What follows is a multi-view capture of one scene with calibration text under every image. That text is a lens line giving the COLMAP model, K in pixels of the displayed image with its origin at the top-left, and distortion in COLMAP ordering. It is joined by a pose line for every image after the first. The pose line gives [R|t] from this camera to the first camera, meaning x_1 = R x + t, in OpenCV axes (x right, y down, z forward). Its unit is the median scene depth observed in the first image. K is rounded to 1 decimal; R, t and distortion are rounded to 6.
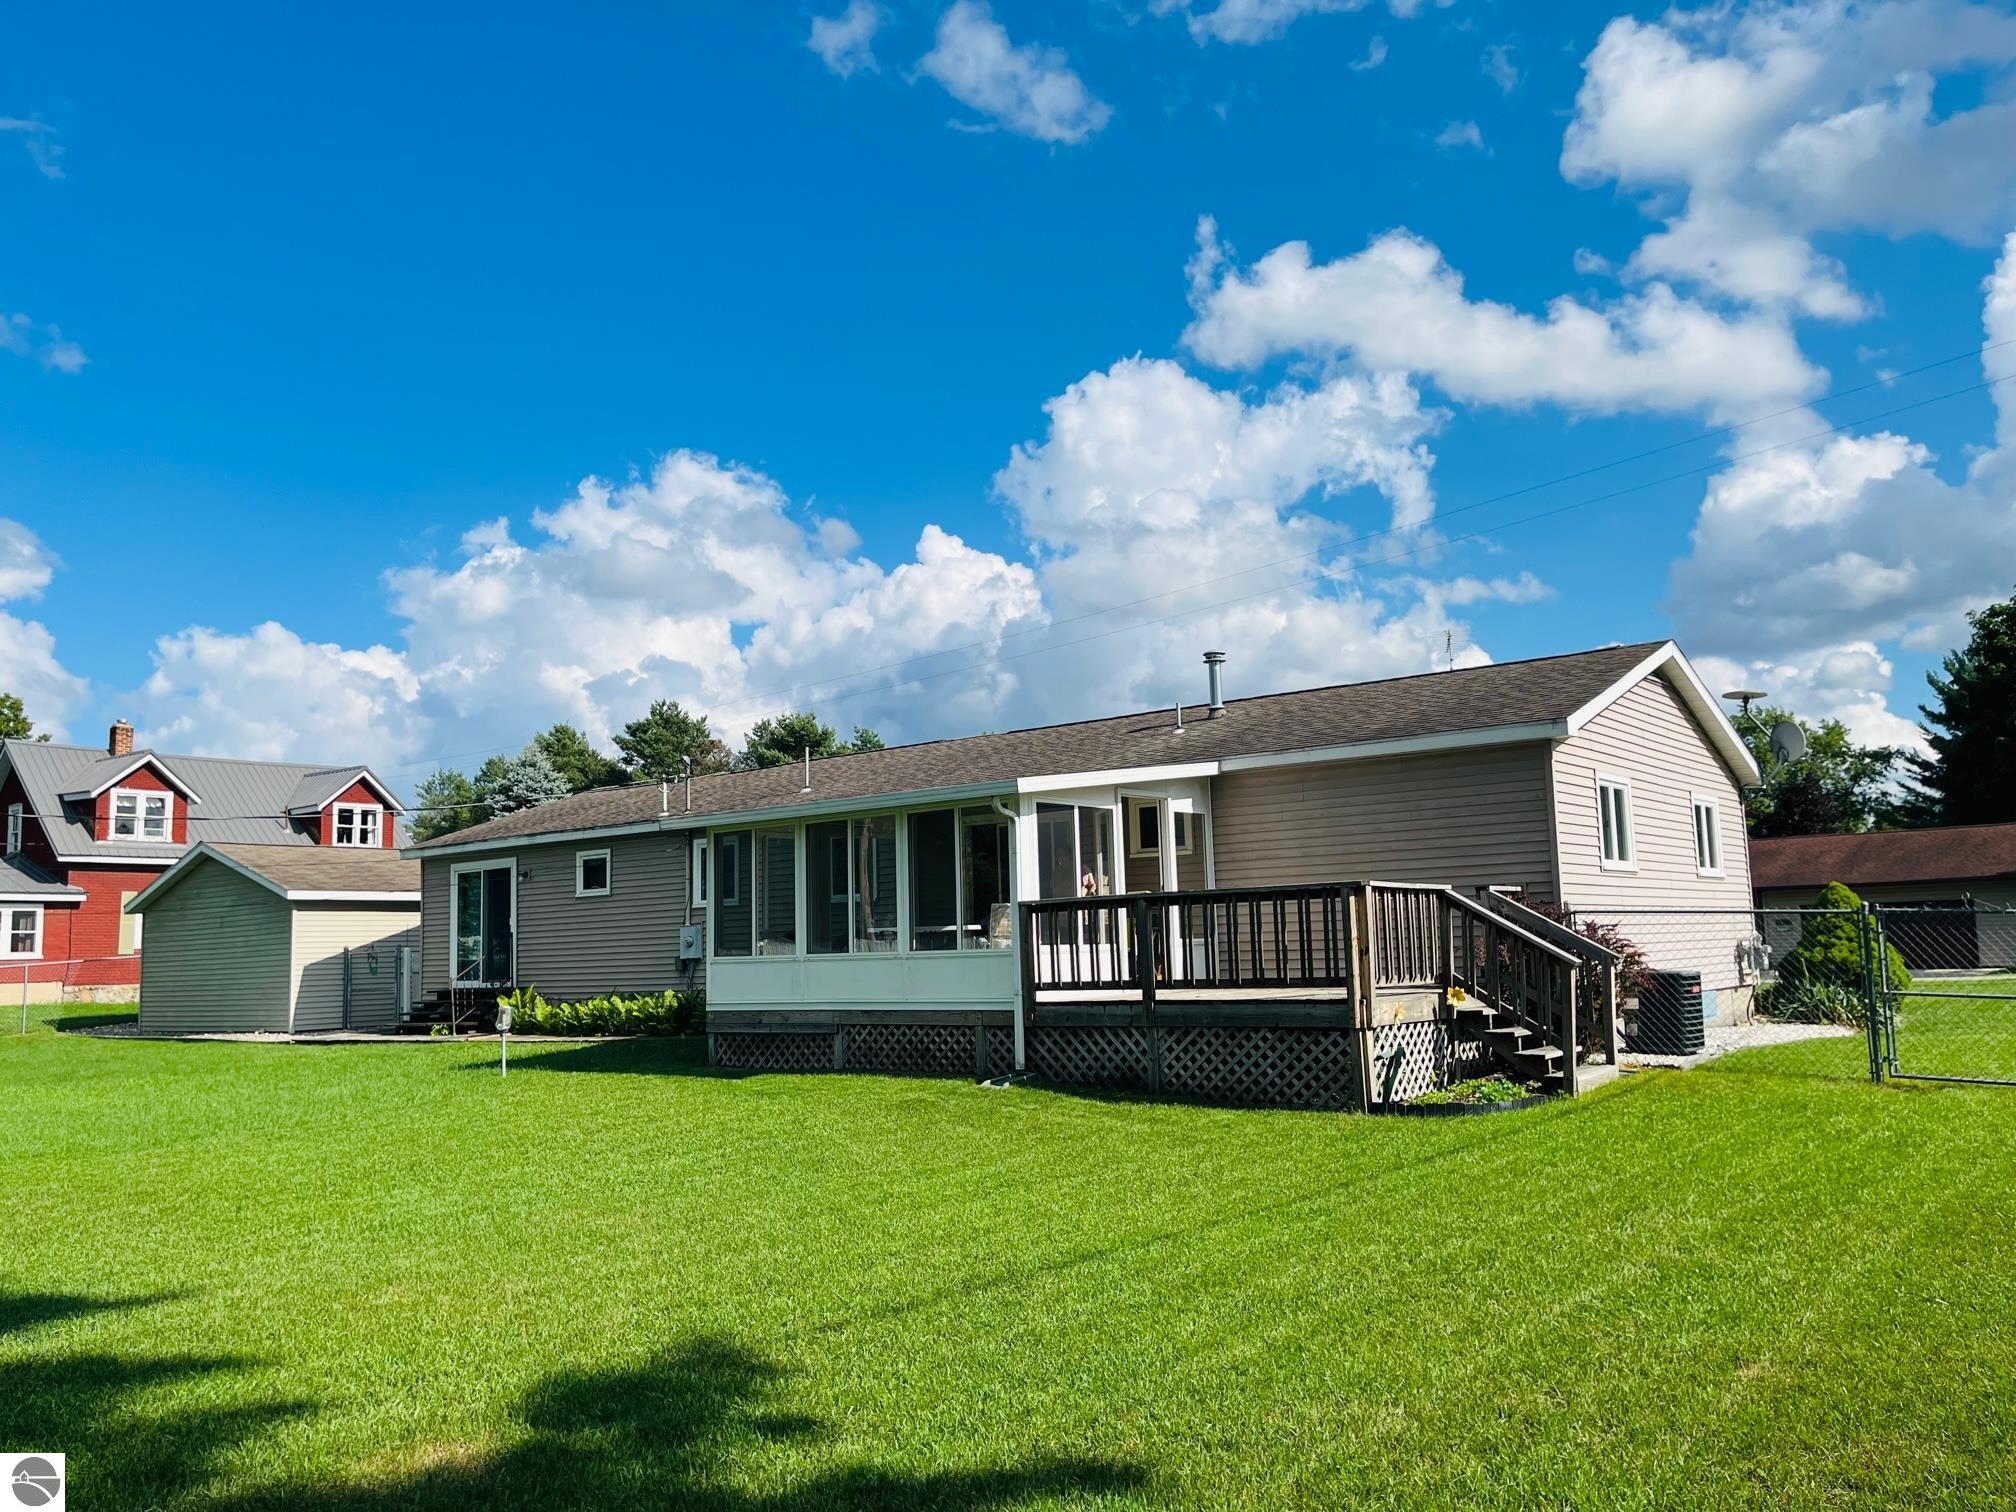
lens RADIAL K [[1557.4, 0, 1008.0], [0, 1557.4, 756.0], [0, 0, 1]] dist [0.014083, 0.003493]
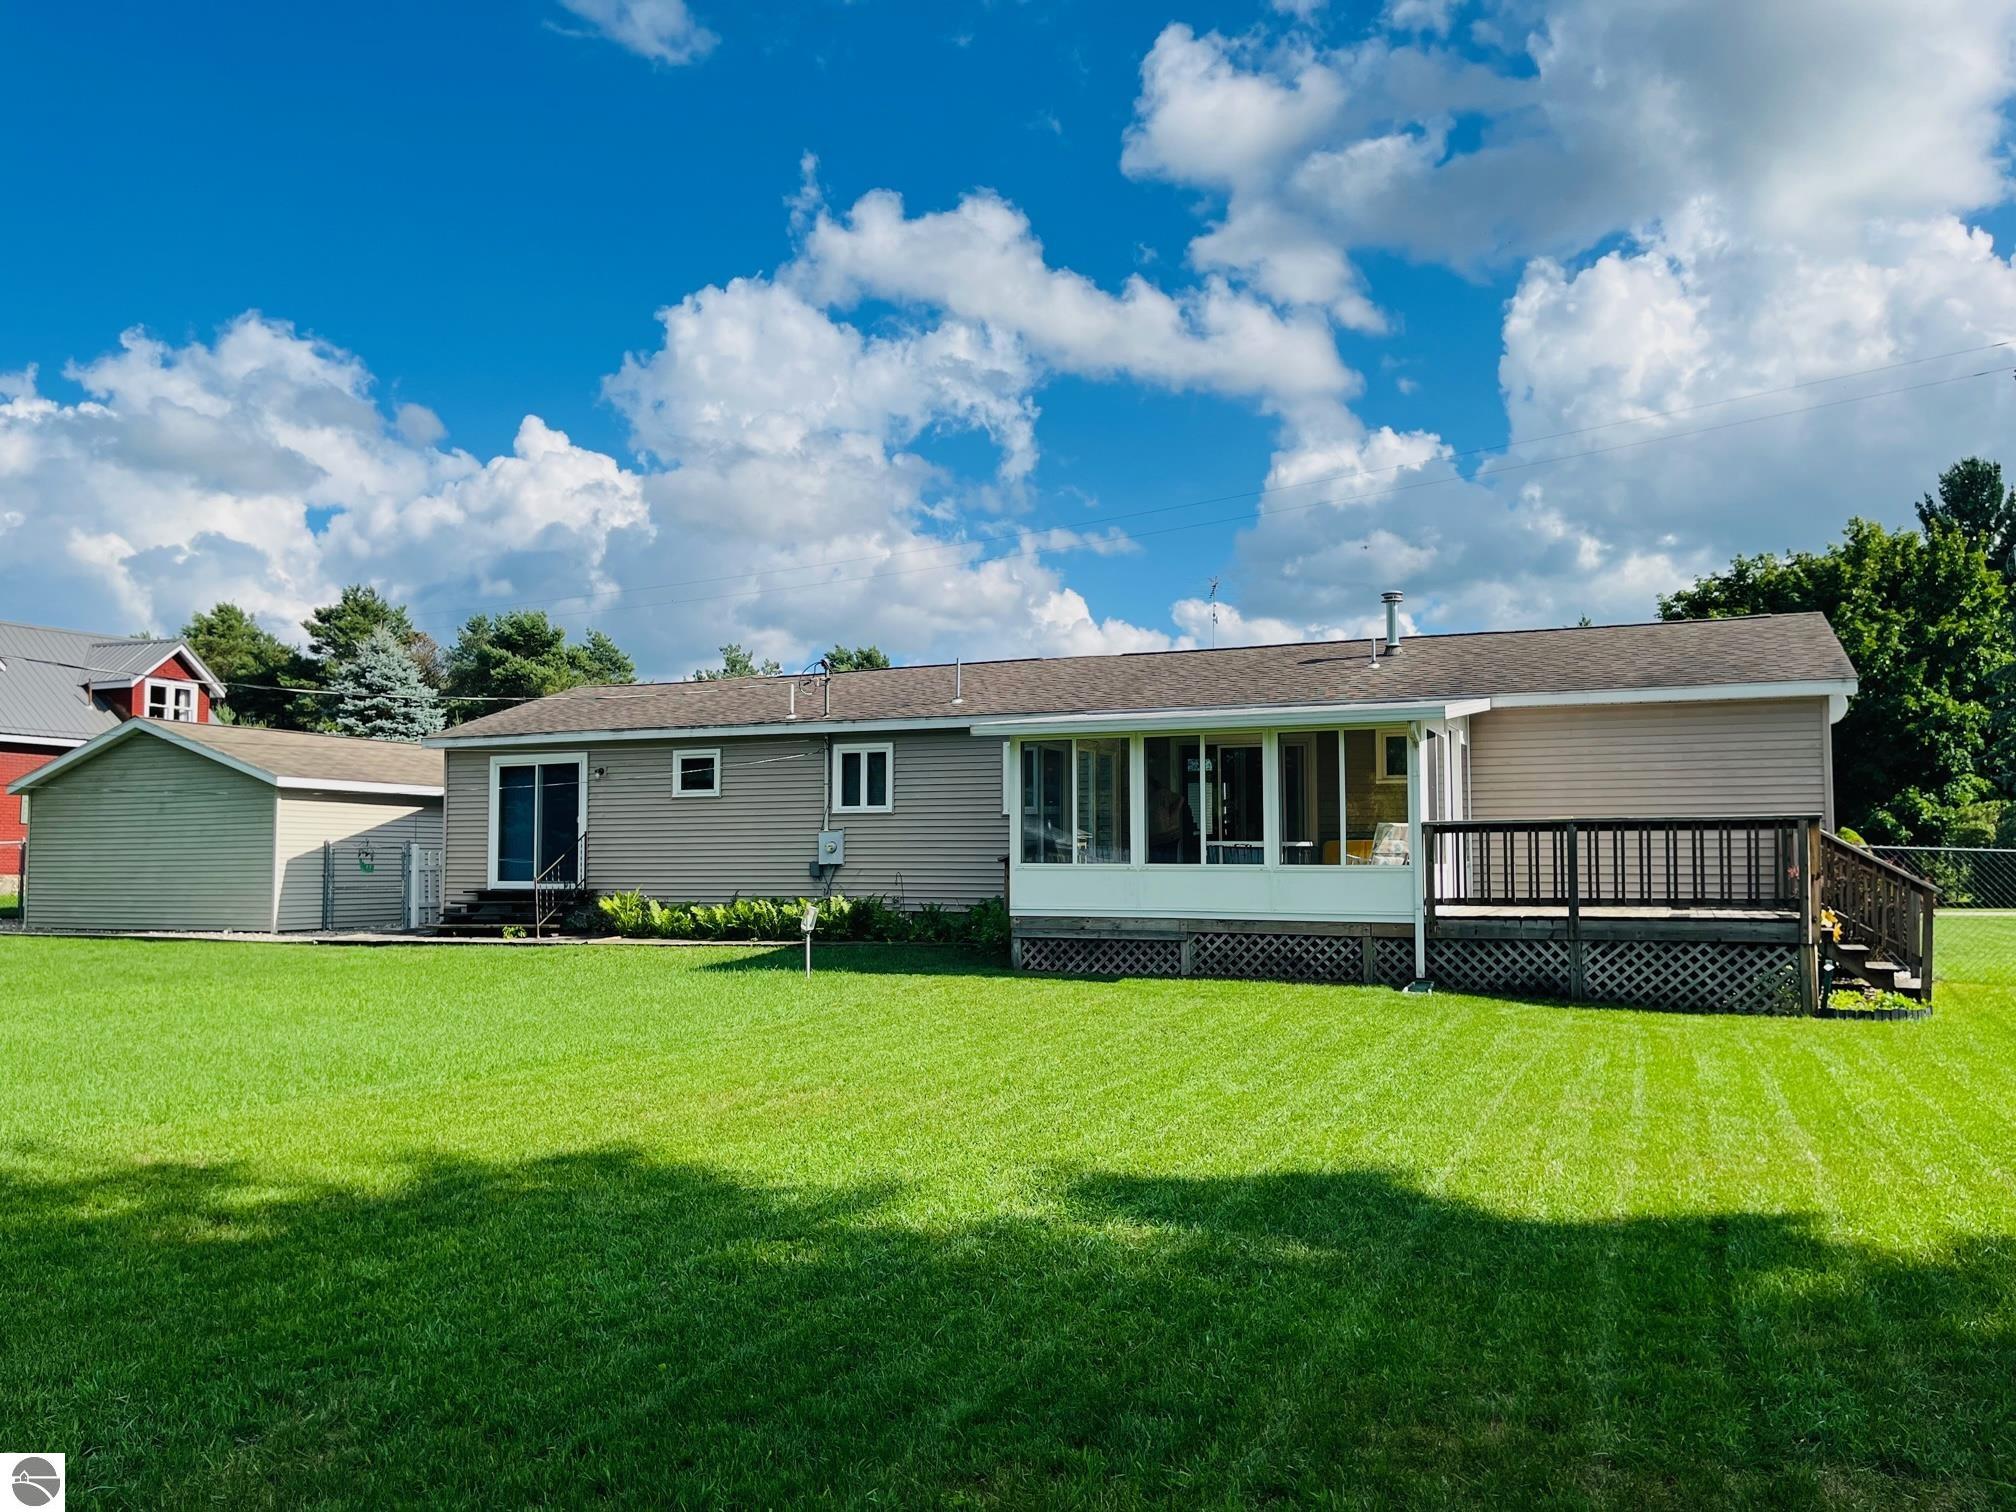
lens RADIAL K [[1515.7, 0, 943.1], [0, 1515.7, 755.8], [0, 0, 1]] dist [0.085773, -0.177586]
pose [[0.962421, 0.046536, 0.267546, -0.221669], [-0.060095, 0.997279, 0.042711, 0.008927], [-0.264830, -0.057184, 0.962598, 0.031860]]
